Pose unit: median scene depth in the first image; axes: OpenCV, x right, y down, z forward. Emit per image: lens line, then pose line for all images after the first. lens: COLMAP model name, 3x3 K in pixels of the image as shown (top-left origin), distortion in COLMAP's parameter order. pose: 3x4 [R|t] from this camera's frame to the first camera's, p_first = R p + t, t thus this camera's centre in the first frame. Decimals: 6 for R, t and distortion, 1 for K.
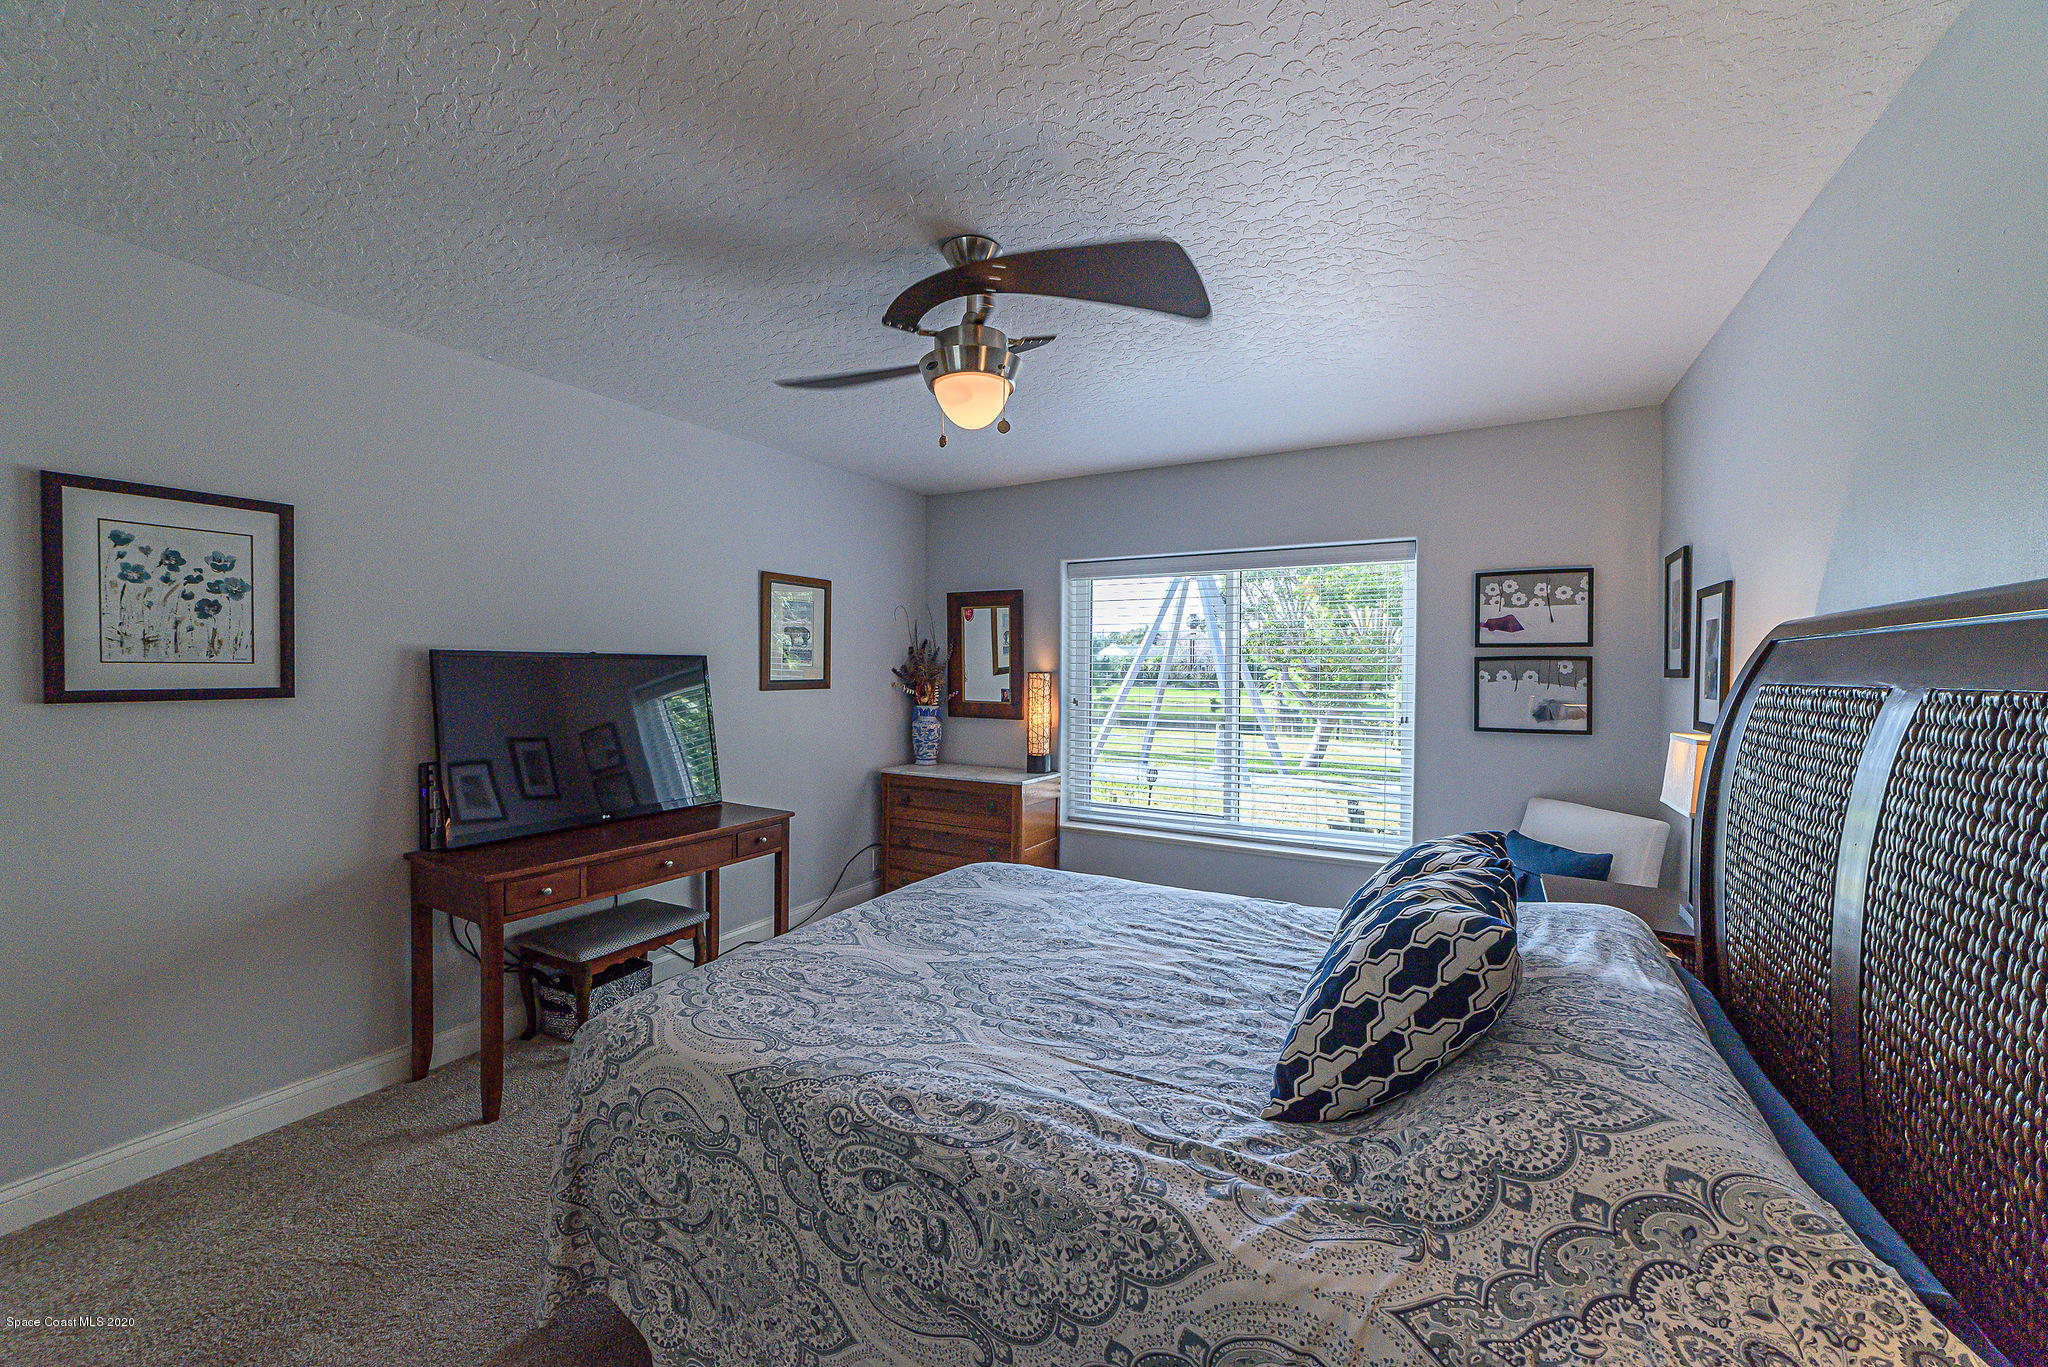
lens RADIAL K [[784.8, 0, 1018.6], [0, 784.8, 677.2], [0, 0, 1]] dist [-0.018645, 0.006193]
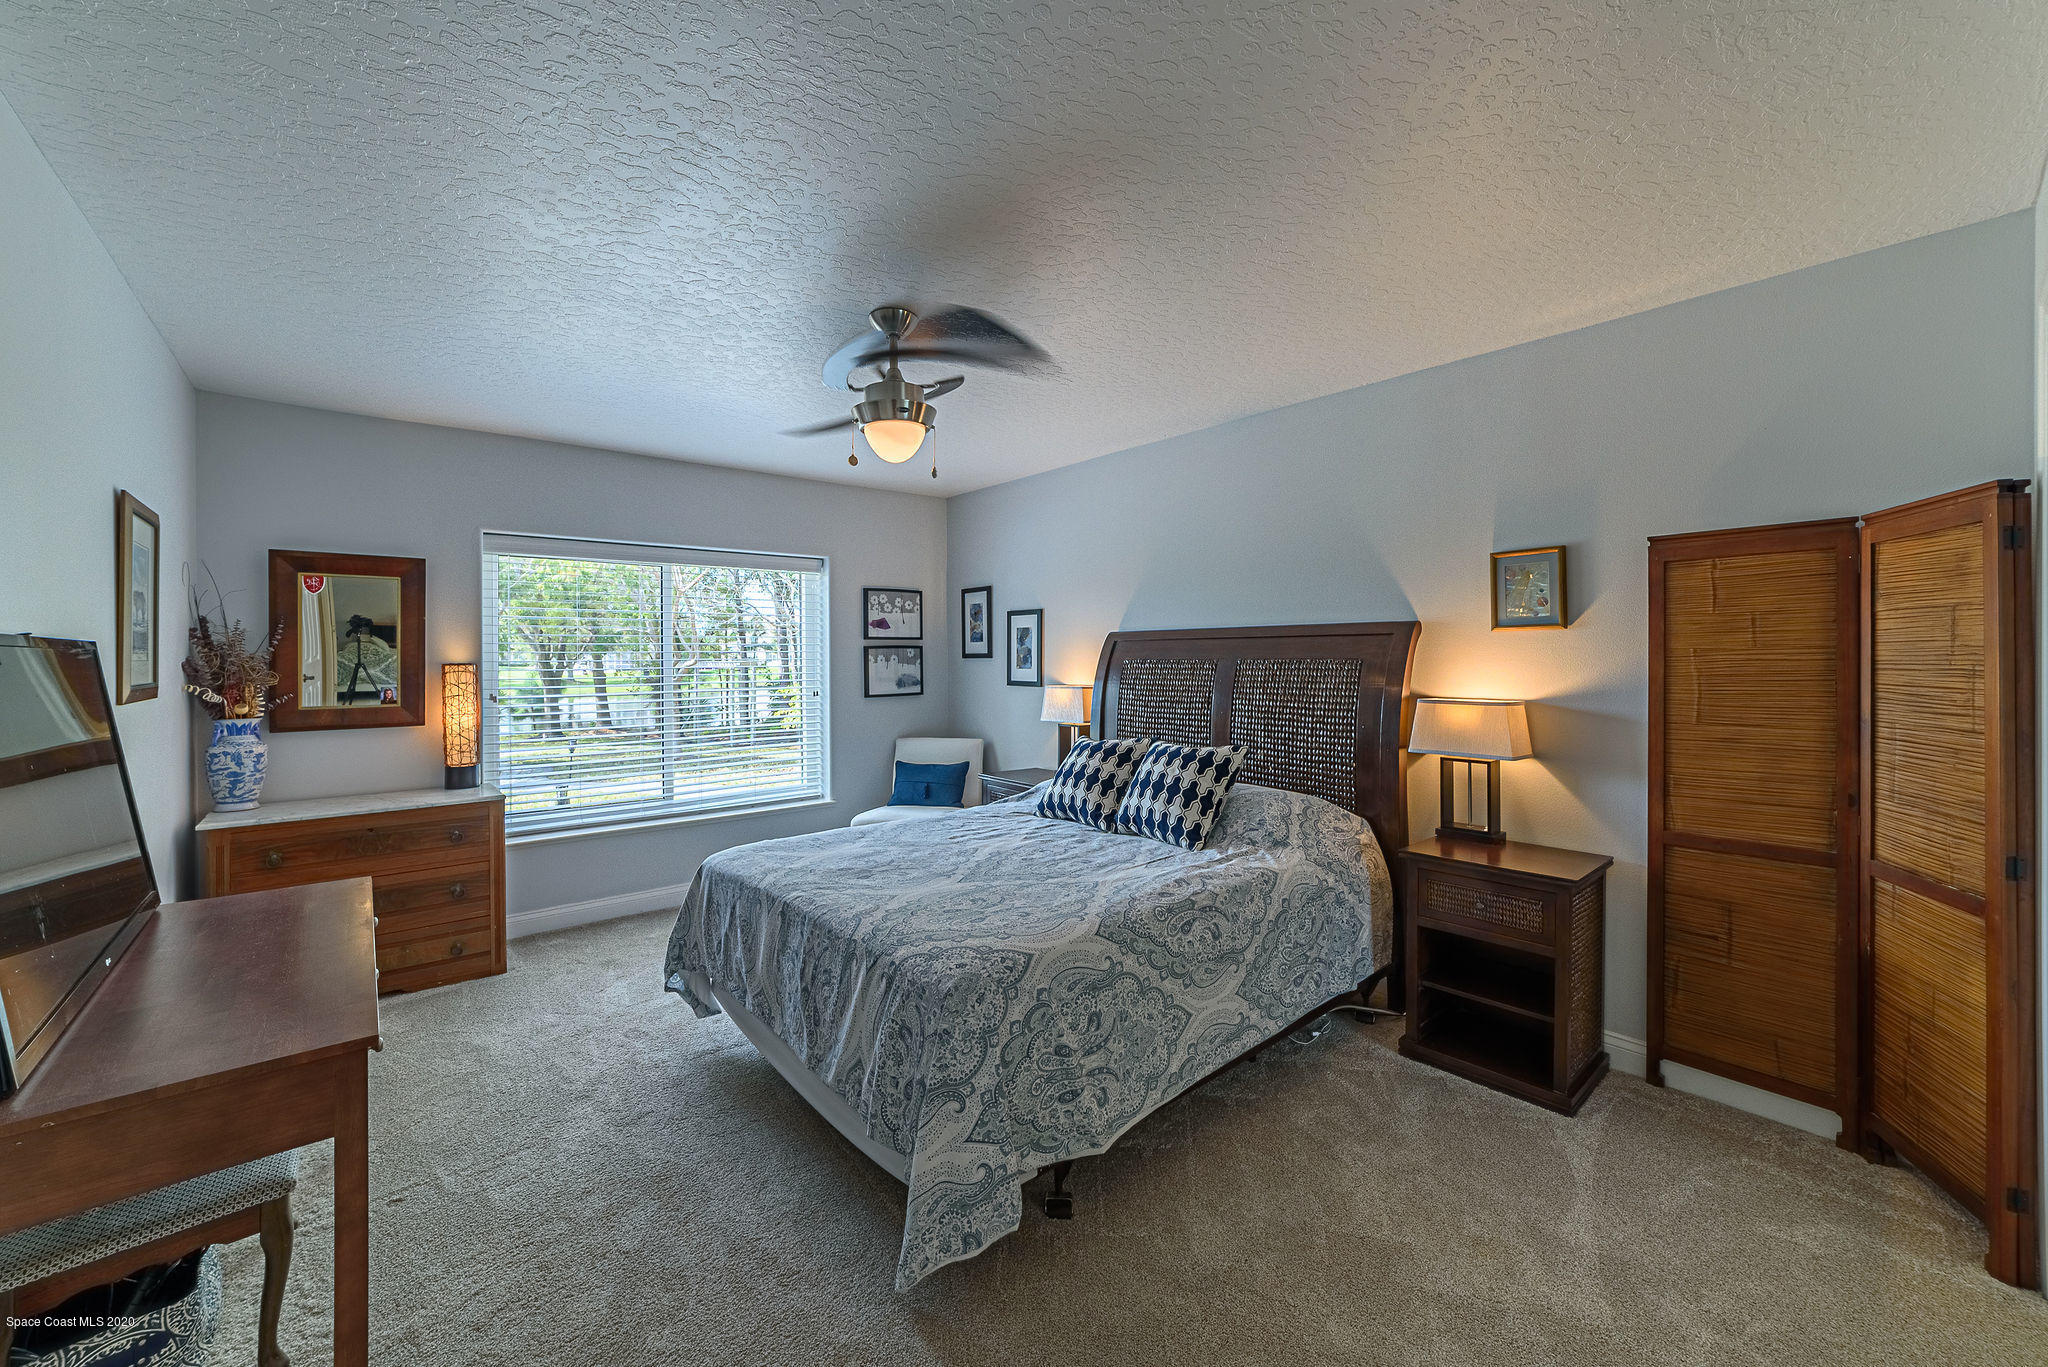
lens RADIAL K [[784.8, 0, 1016.8], [0, 784.8, 664.9], [0, 0, 1]] dist [-0.018645, 0.006193]
pose [[0.344849, -0.020988, 0.938423, -0.696524], [0.020298, 0.999683, 0.014899, -0.007100], [-0.938439, 0.013910, 0.345166, 0.243960]]
